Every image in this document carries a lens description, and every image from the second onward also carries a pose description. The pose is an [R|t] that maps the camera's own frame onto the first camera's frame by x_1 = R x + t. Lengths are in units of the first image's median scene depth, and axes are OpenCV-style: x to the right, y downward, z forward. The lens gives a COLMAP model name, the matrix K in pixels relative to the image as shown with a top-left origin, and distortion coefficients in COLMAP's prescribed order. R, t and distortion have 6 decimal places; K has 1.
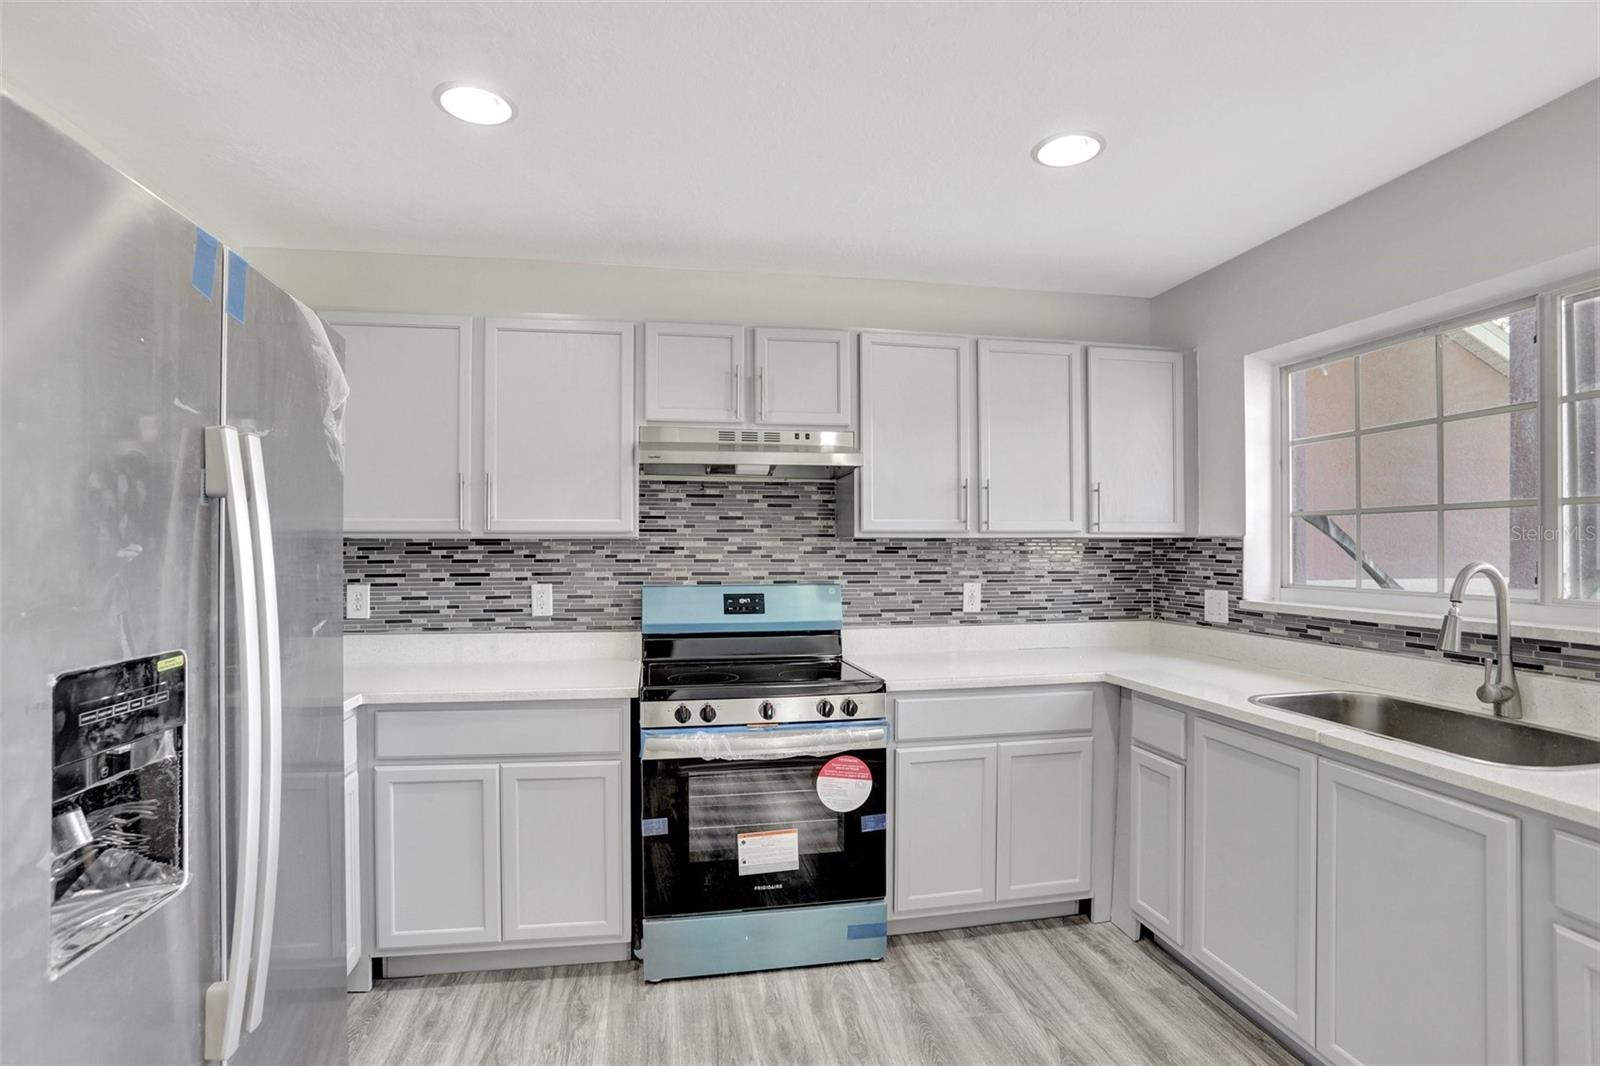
lens RADIAL K [[775.4, 0, 797.6], [0, 775.4, 539.2], [0, 0, 1]] dist [-0.082418, 0.039981]
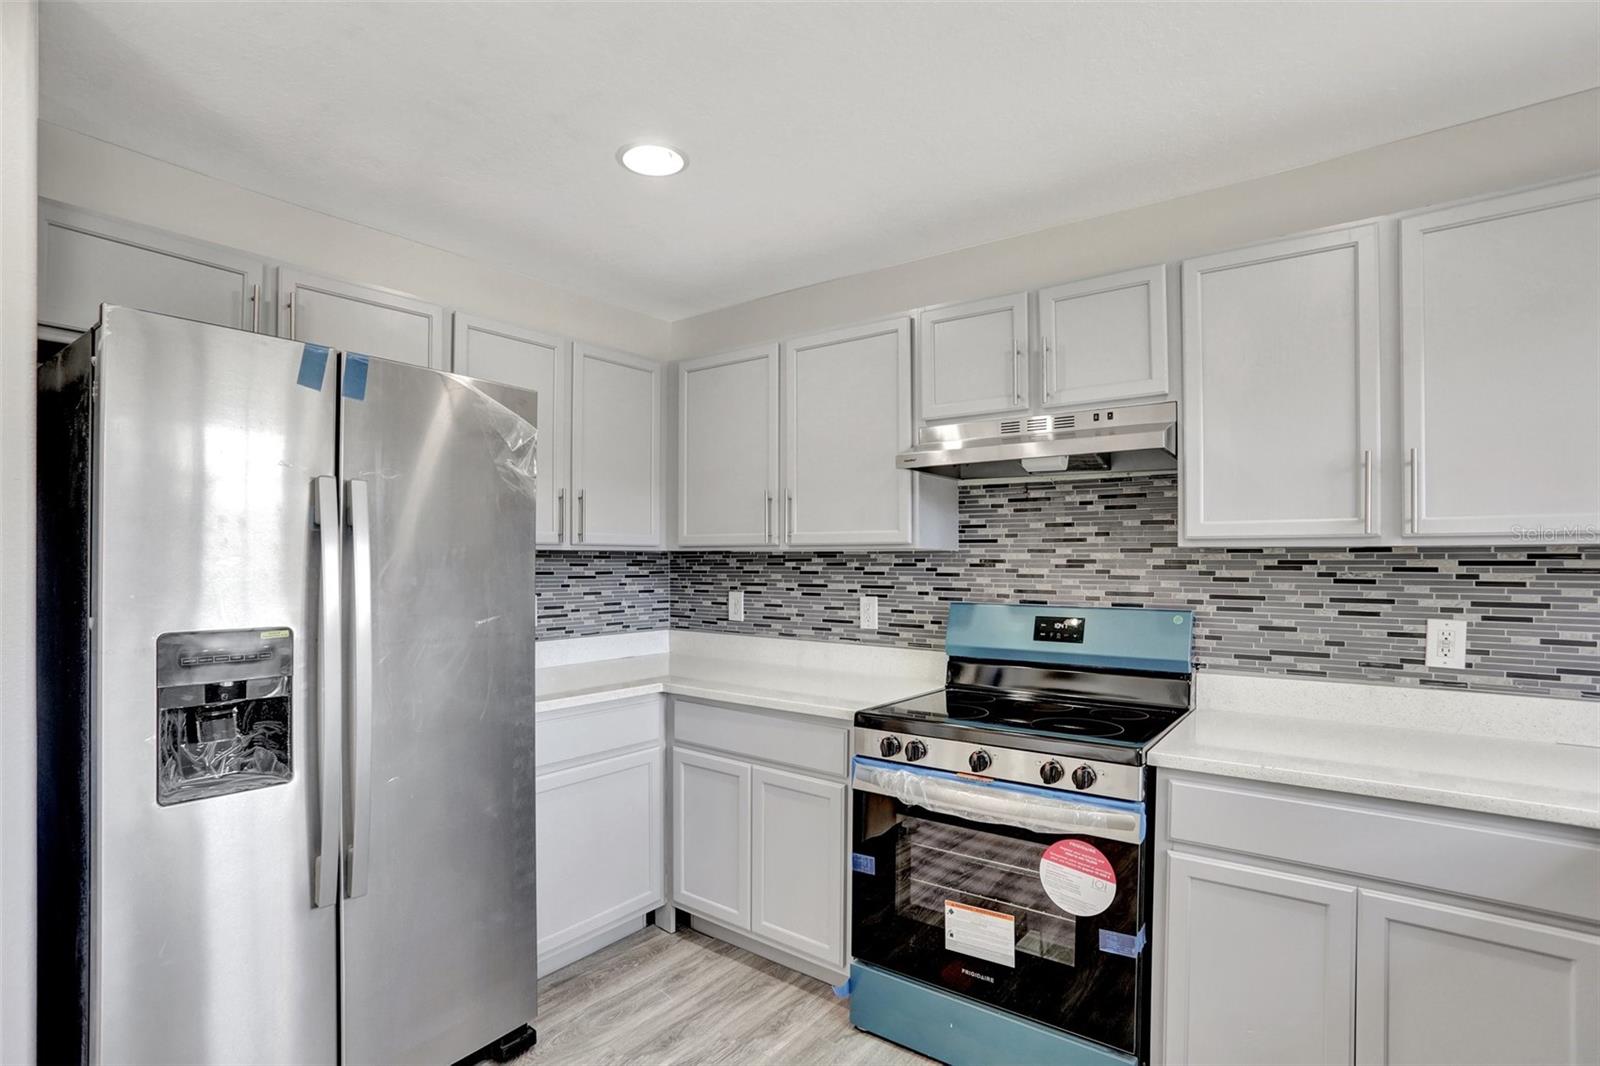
lens RADIAL K [[780.3, 0, 793.1], [0, 780.3, 554.4], [0, 0, 1]] dist [-0.080843, 0.038869]
pose [[0.675952, -0.002616, -0.736941, 0.350835], [0.005134, 0.999986, 0.001160, 0.001856], [0.736927, -0.004568, 0.675957, 0.247881]]
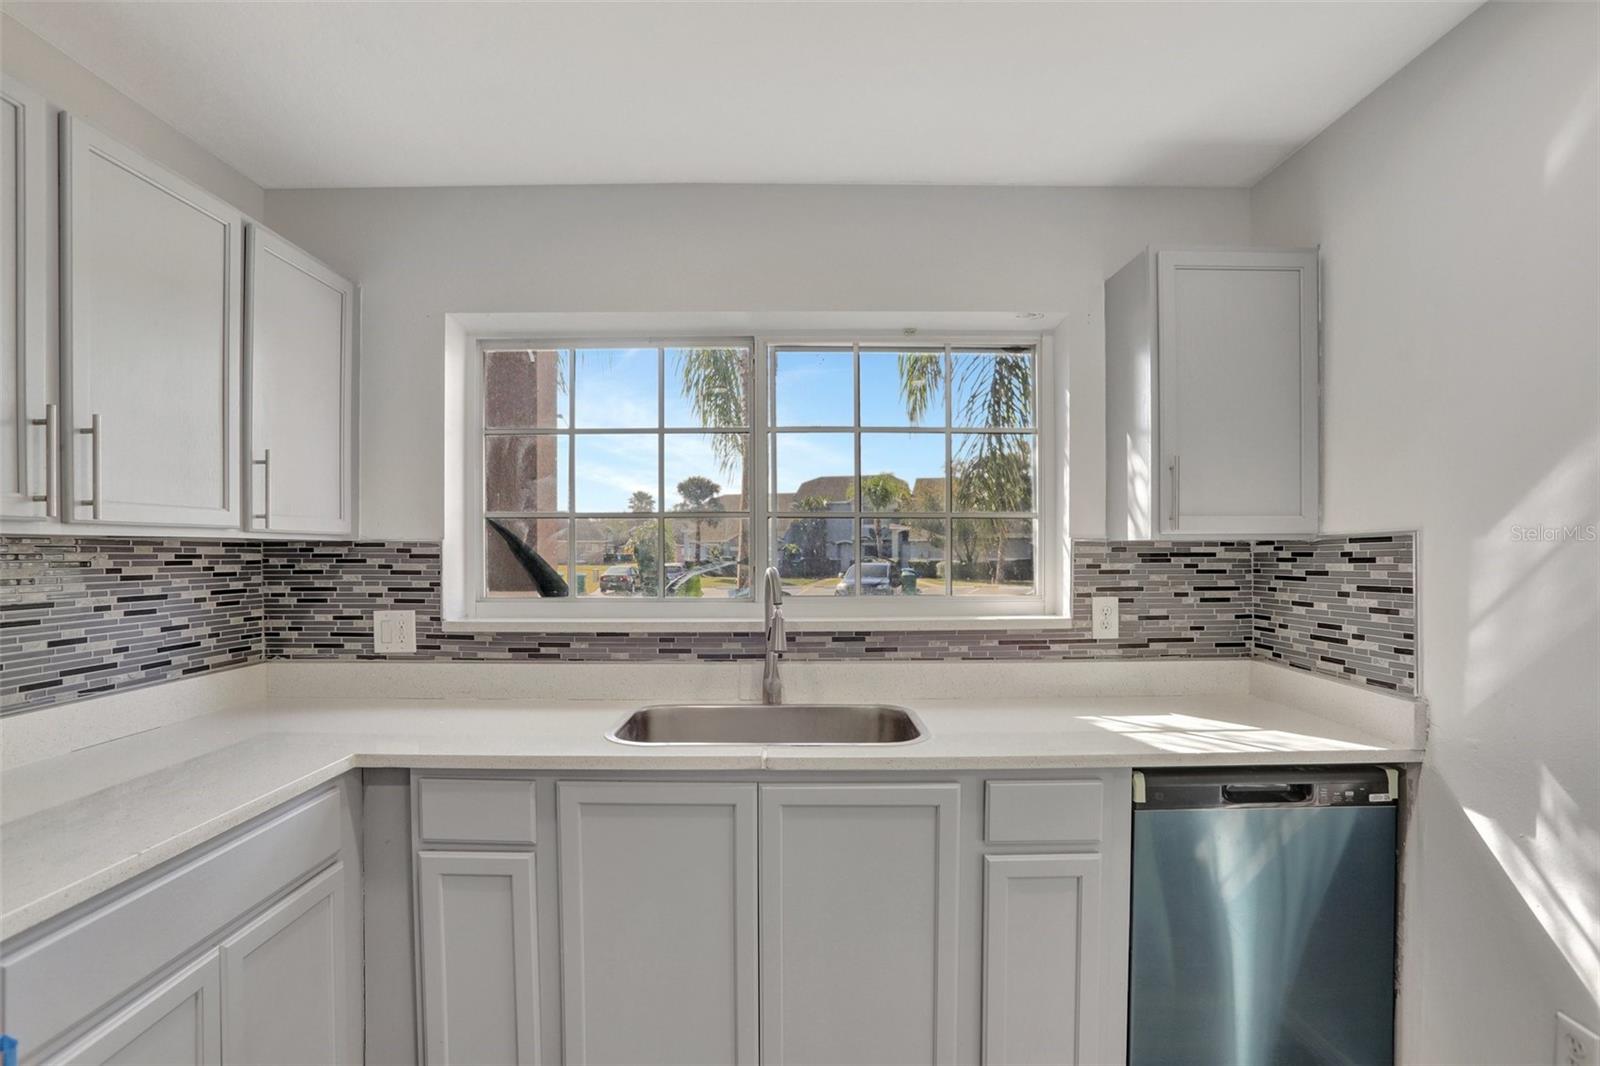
lens RADIAL K [[780.3, 0, 793.1], [0, 780.3, 554.4], [0, 0, 1]] dist [-0.080843, 0.038869]
pose [[0.179575, -0.002263, 0.983742, -0.133664], [-0.008078, 0.999960, 0.003774, 0.004837], [-0.983711, -0.008624, 0.179549, 0.485172]]
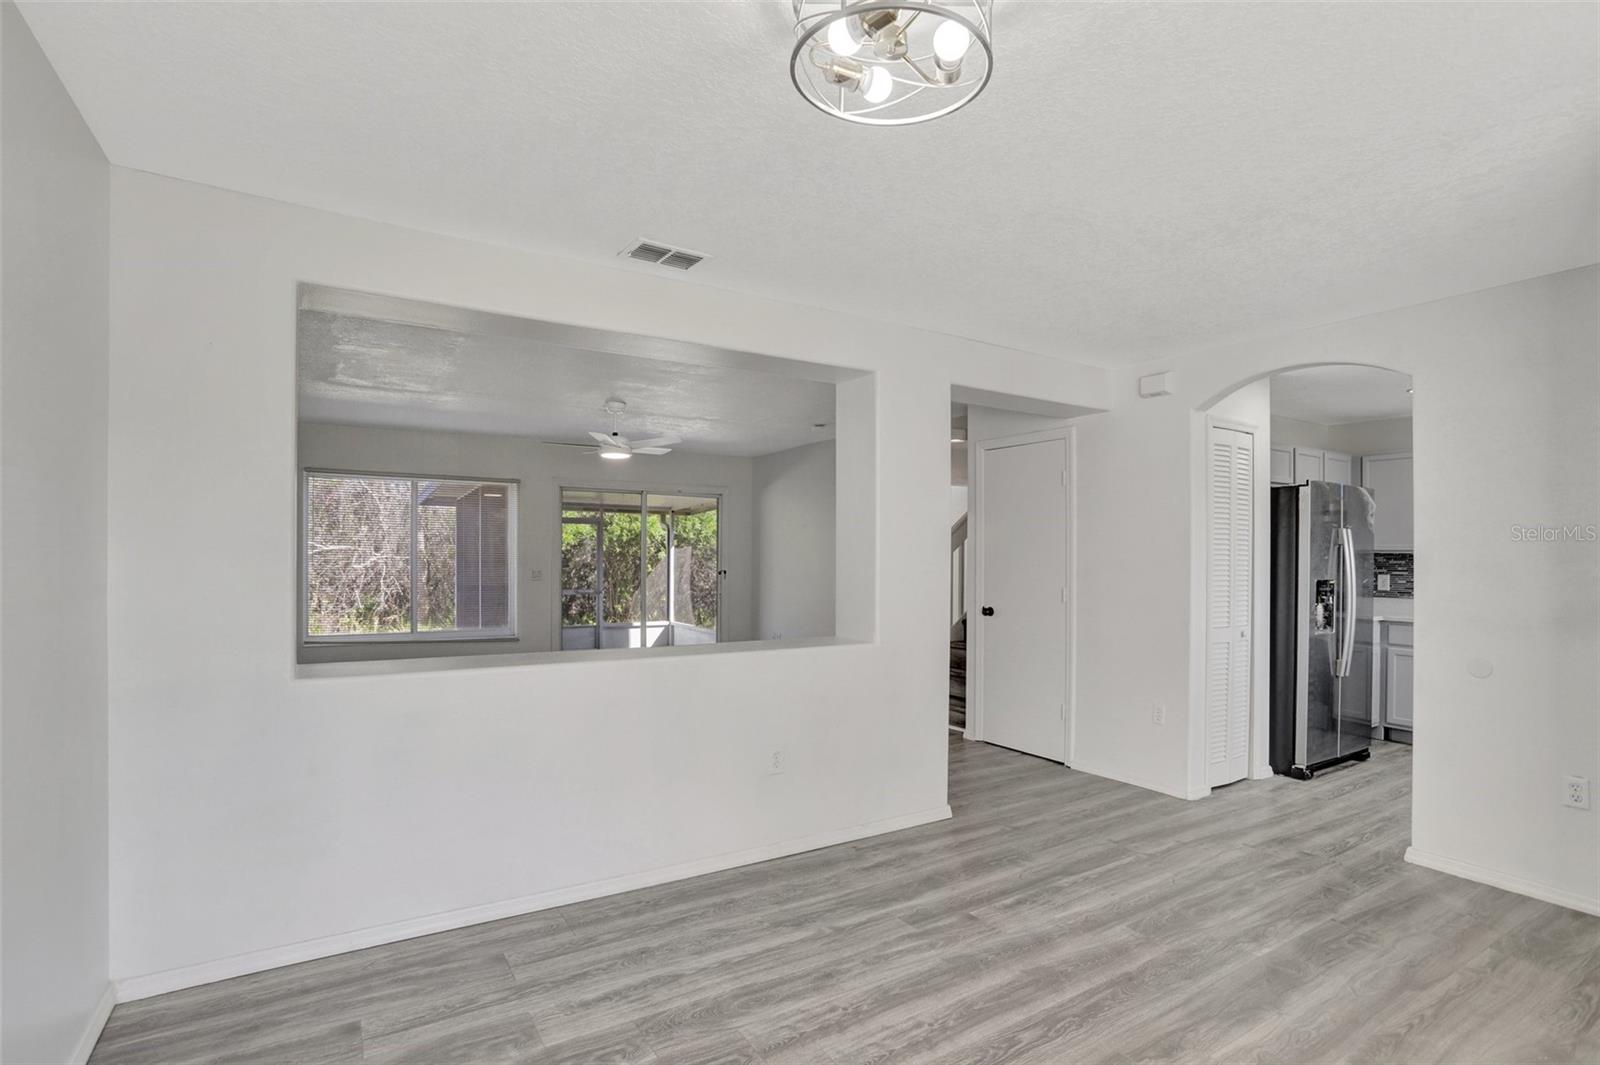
lens RADIAL K [[780.3, 0, 793.1], [0, 780.3, 553.9], [0, 0, 1]] dist [-0.080843, 0.038869]
pose [[0.355079, 0.002062, -0.934834, 0.800445], [0.002221, 0.999993, 0.003050, -0.009200], [0.934834, -0.003159, 0.355072, -1.290137]]
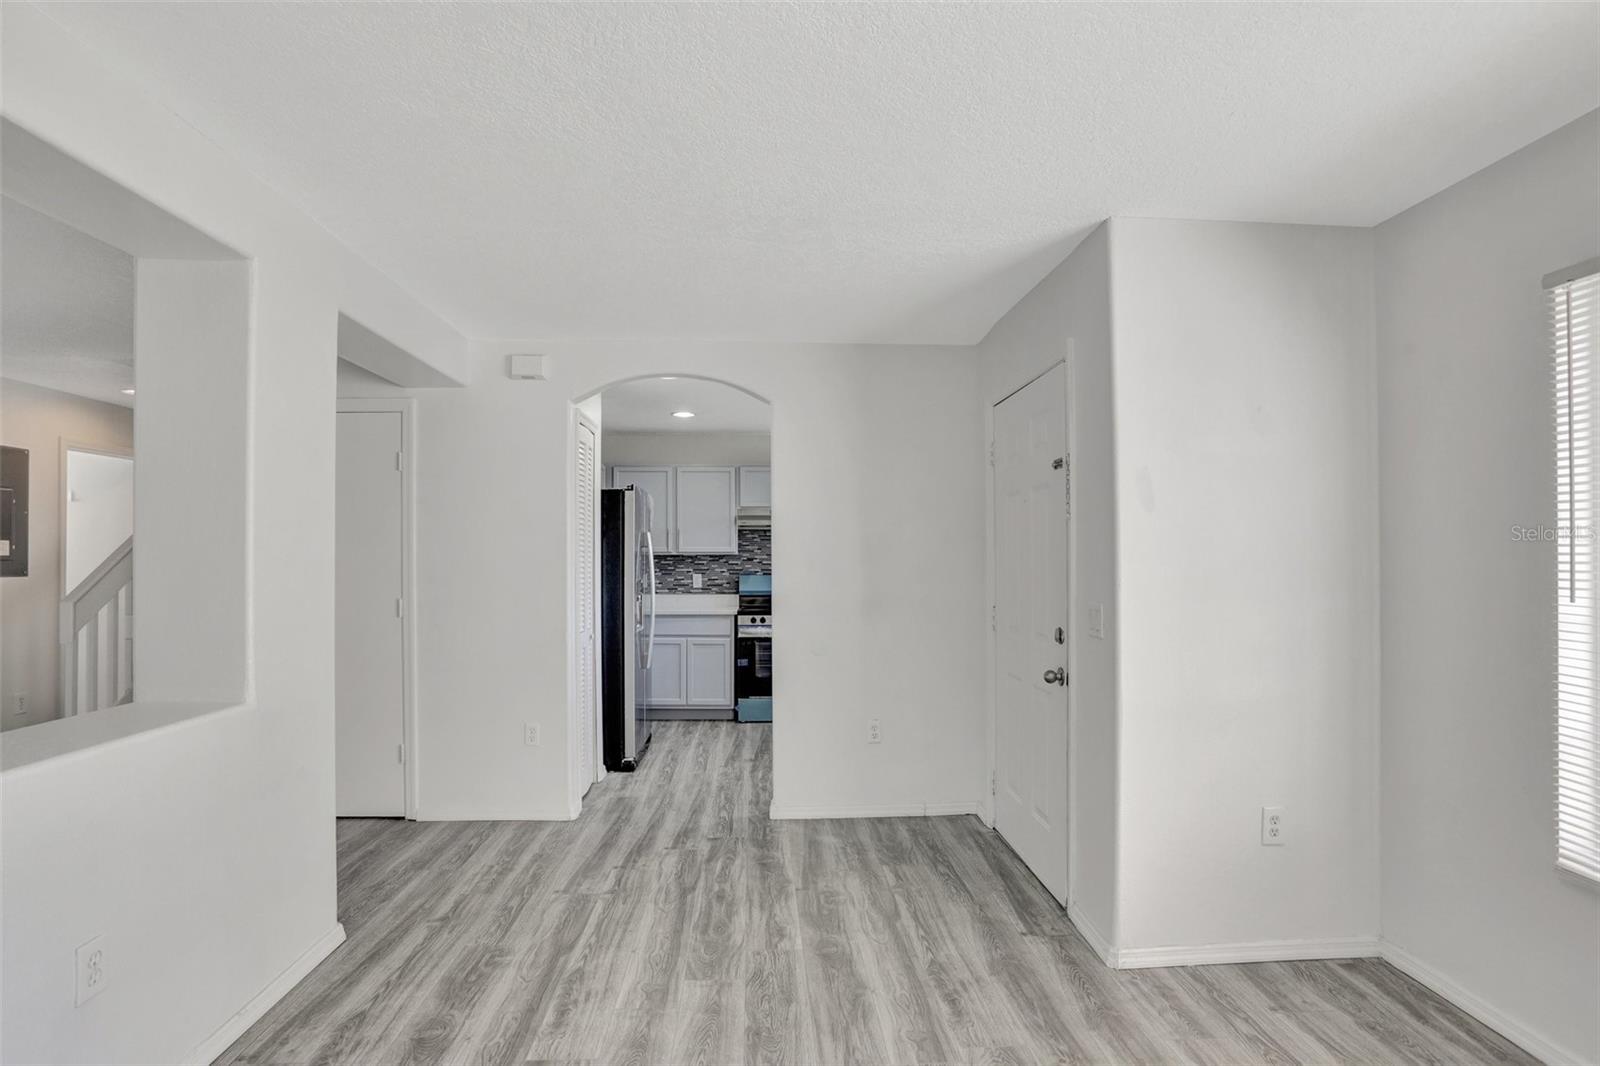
lens RADIAL K [[798.7, 0, 791.9], [0, 798.7, 554.4], [0, 0, 1]] dist [-0.083269, 0.042082]
pose [[0.990431, 0.000827, -0.138010, 0.295989], [-0.000357, 0.999994, 0.003429, -0.010077], [0.138012, -0.003347, 0.990425, -1.398274]]
